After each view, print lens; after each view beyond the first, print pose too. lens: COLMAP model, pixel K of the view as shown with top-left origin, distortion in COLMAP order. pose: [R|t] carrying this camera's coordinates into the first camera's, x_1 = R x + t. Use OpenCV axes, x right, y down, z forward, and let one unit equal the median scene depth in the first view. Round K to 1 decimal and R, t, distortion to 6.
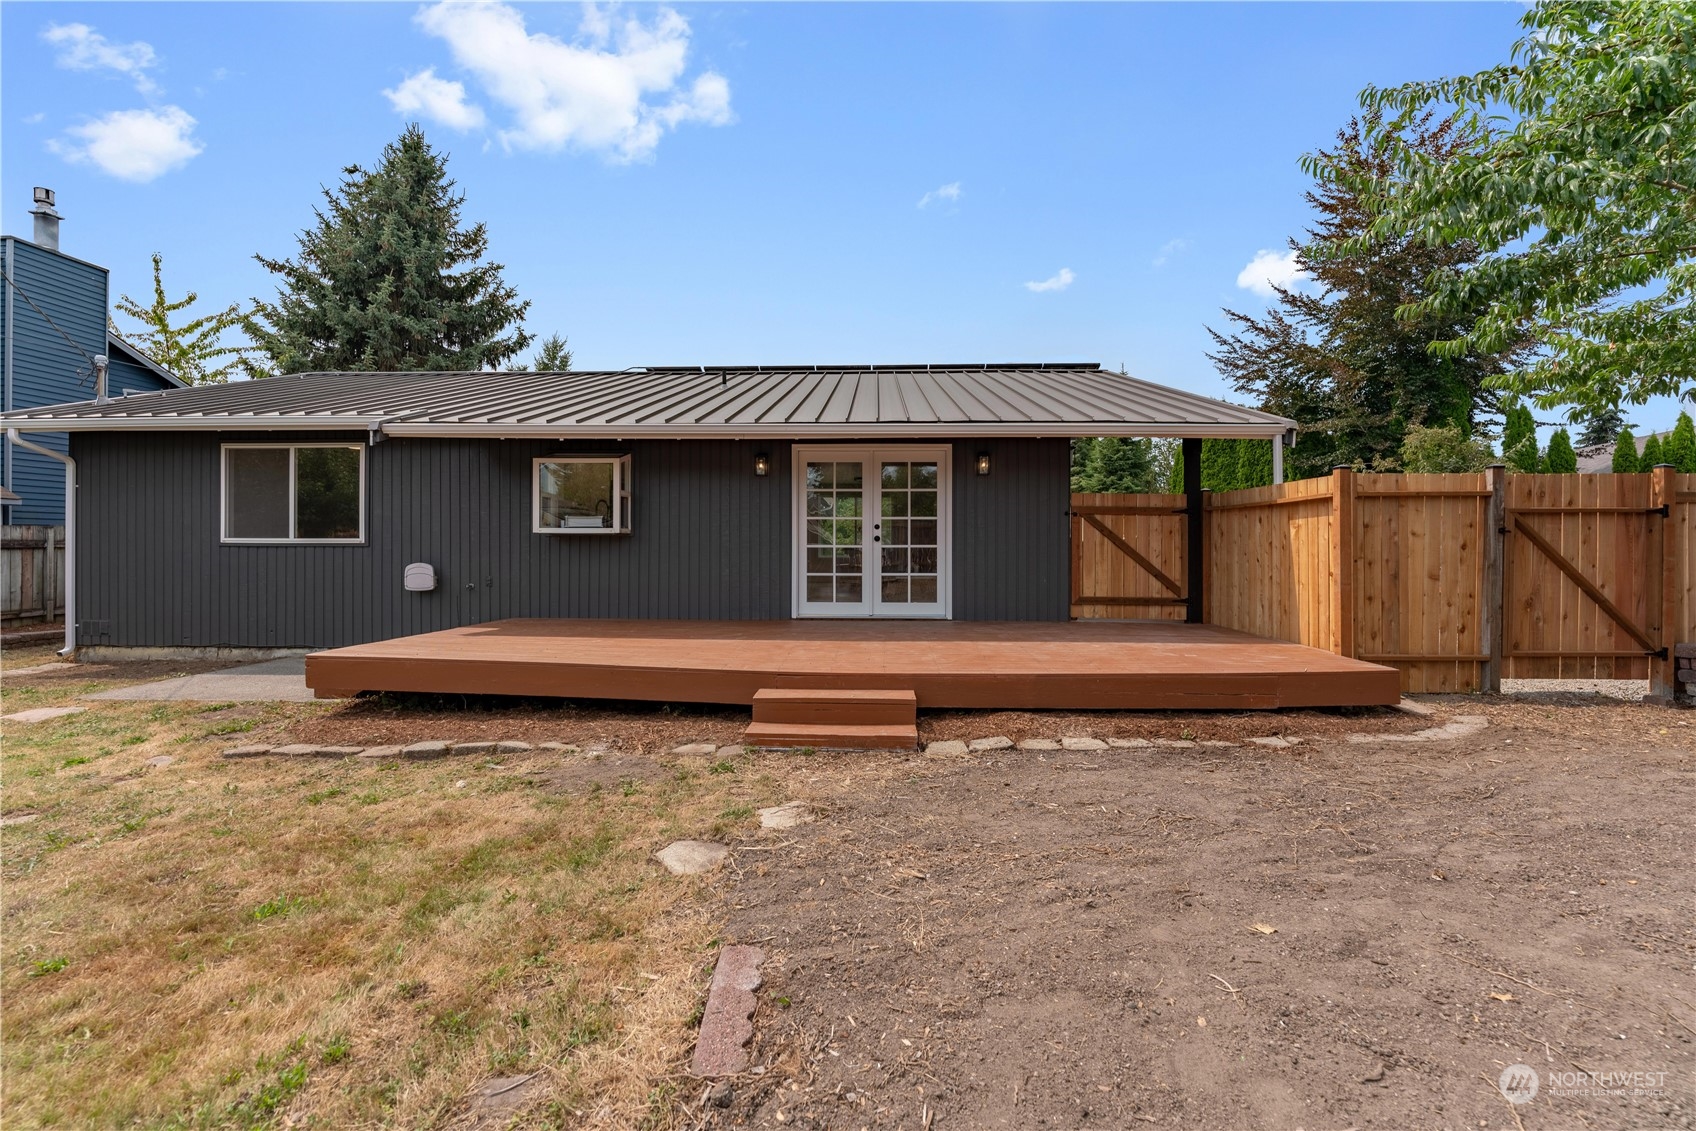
lens RADIAL K [[687.4, 0, 842.0], [0, 687.4, 561.3], [0, 0, 1]] dist [-0.009613, -0.000575]
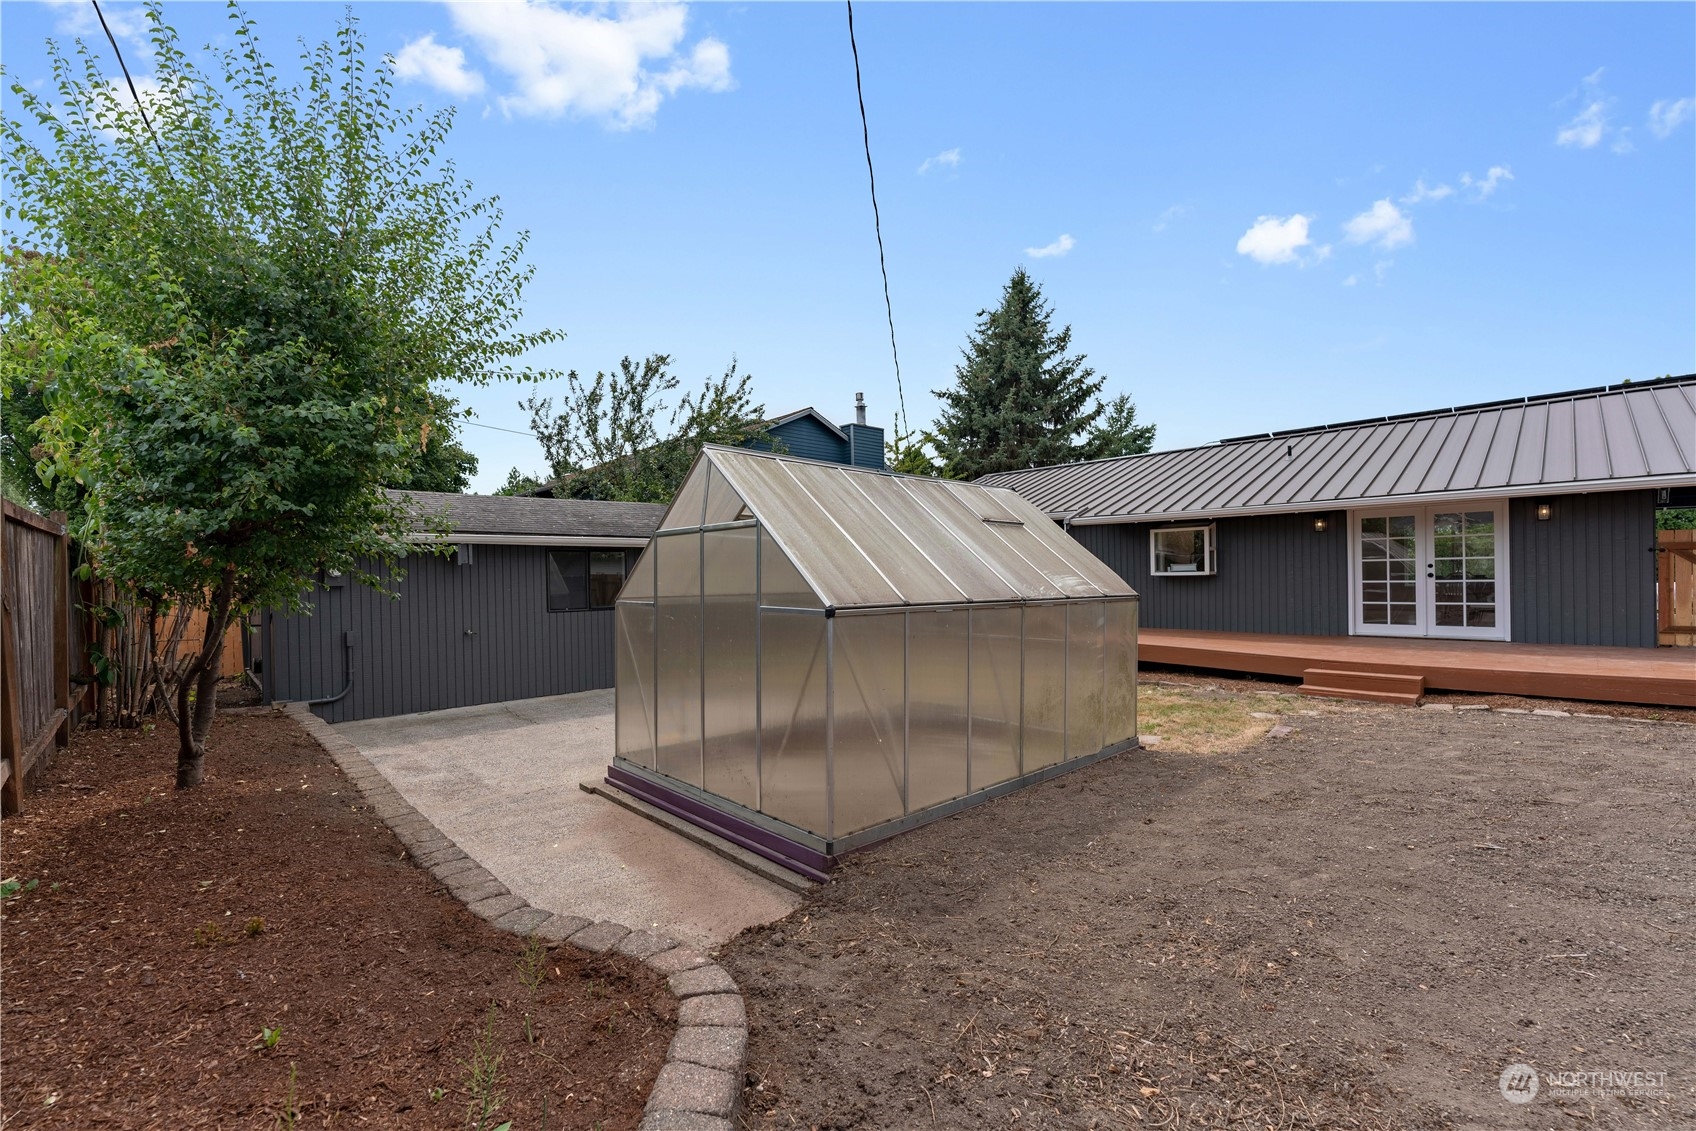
lens RADIAL K [[687.4, 0, 829.6], [0, 687.4, 580.1], [0, 0, 1]] dist [-0.009613, -0.000575]
pose [[0.710764, -0.014069, -0.703289, 0.088336], [0.007119, 0.999893, -0.012807, -0.009447], [0.703394, 0.004096, 0.710788, -0.404094]]
